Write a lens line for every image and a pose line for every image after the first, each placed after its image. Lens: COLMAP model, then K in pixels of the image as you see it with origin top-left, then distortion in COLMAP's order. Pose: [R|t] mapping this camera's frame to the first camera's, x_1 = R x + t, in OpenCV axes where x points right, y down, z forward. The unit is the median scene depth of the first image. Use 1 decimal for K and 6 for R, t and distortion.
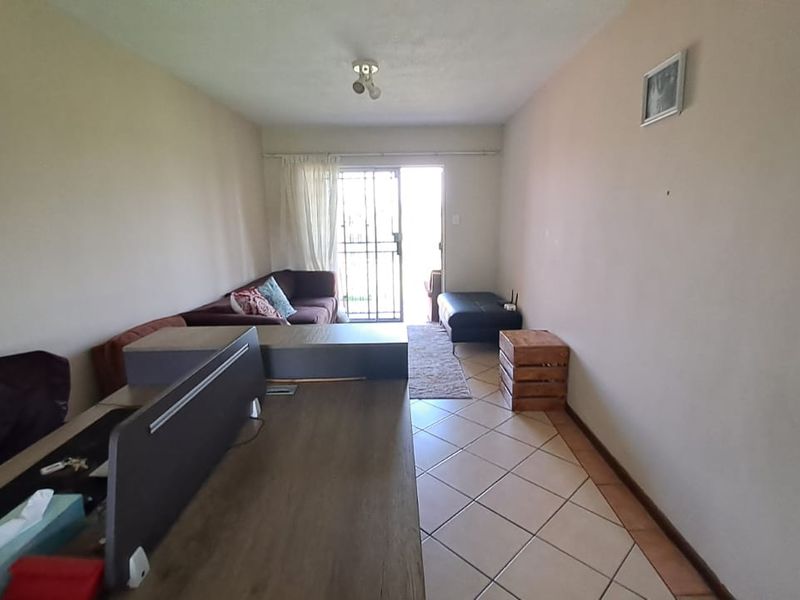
lens RADIAL K [[427.8, 0, 399.6], [0, 427.8, 296.1], [0, 0, 1]] dist [0.001184, -0.001372]
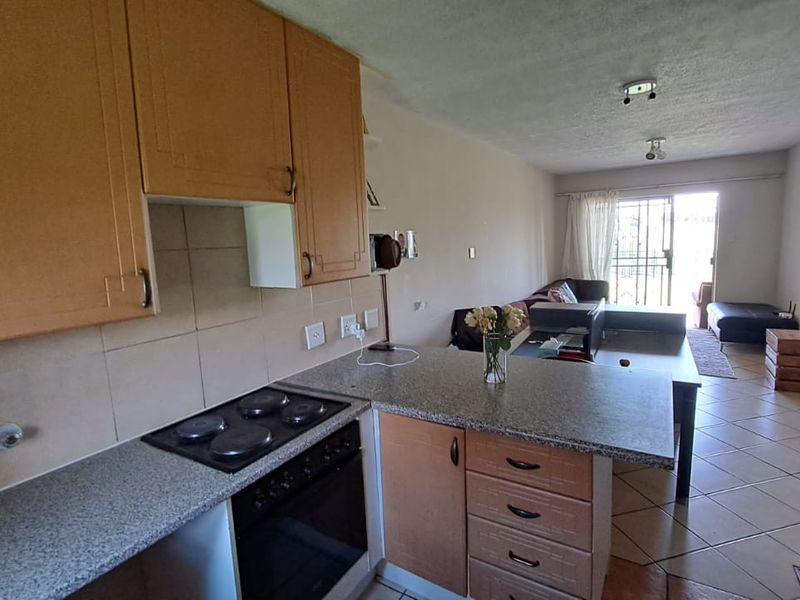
lens RADIAL K [[427.8, 0, 399.6], [0, 427.8, 296.1], [0, 0, 1]] dist [0.001184, -0.001372]
pose [[0.859765, 0.044906, -0.508712, -0.037943], [-0.061607, 0.997972, -0.016026, 0.047144], [0.506960, 0.045118, 0.860788, -0.412164]]
